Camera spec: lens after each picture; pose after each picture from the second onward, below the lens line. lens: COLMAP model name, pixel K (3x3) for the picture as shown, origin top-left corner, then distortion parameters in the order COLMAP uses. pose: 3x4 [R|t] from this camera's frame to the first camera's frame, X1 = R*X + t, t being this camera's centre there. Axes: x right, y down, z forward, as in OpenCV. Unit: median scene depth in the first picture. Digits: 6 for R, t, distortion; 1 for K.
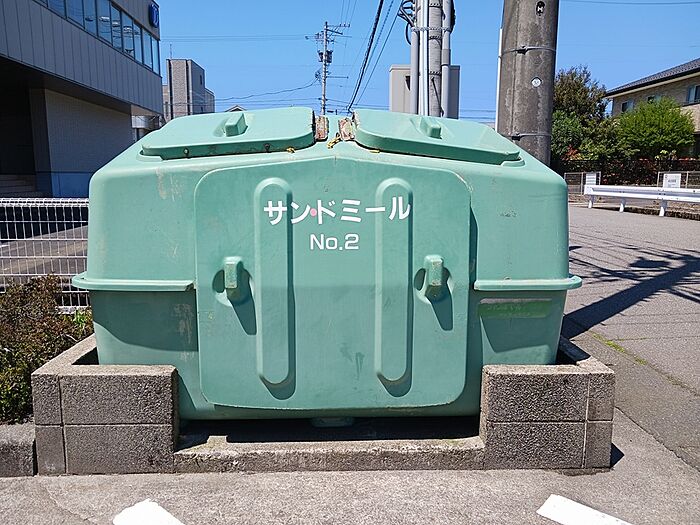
lens RADIAL K [[552.8, 0, 350.0], [0, 552.8, 262.5], [0, 0, 1]] dist [-0.001292, -0.000414]
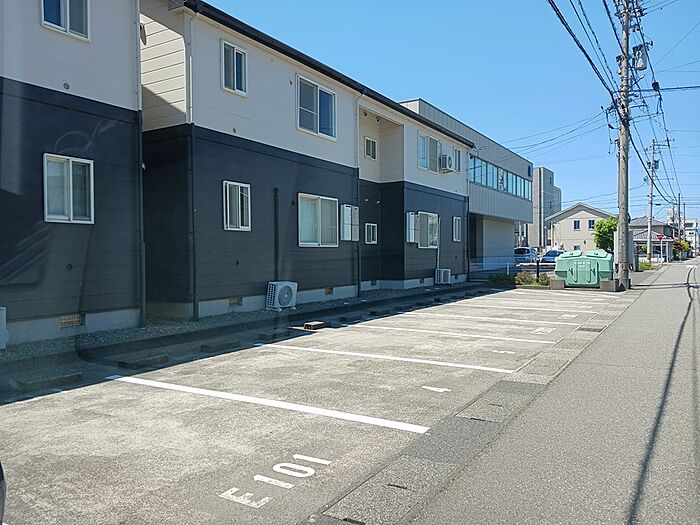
lens RADIAL K [[543.4, 0, 350.0], [0, 543.4, 262.5], [0, 0, 1]] dist [0.073879, -0.001006]
pose [[0.827347, -0.002798, -0.561683, 0.423993], [-0.073961, 0.990738, -0.113878, 0.271973], [0.556800, 0.135759, 0.819478, -1.923048]]
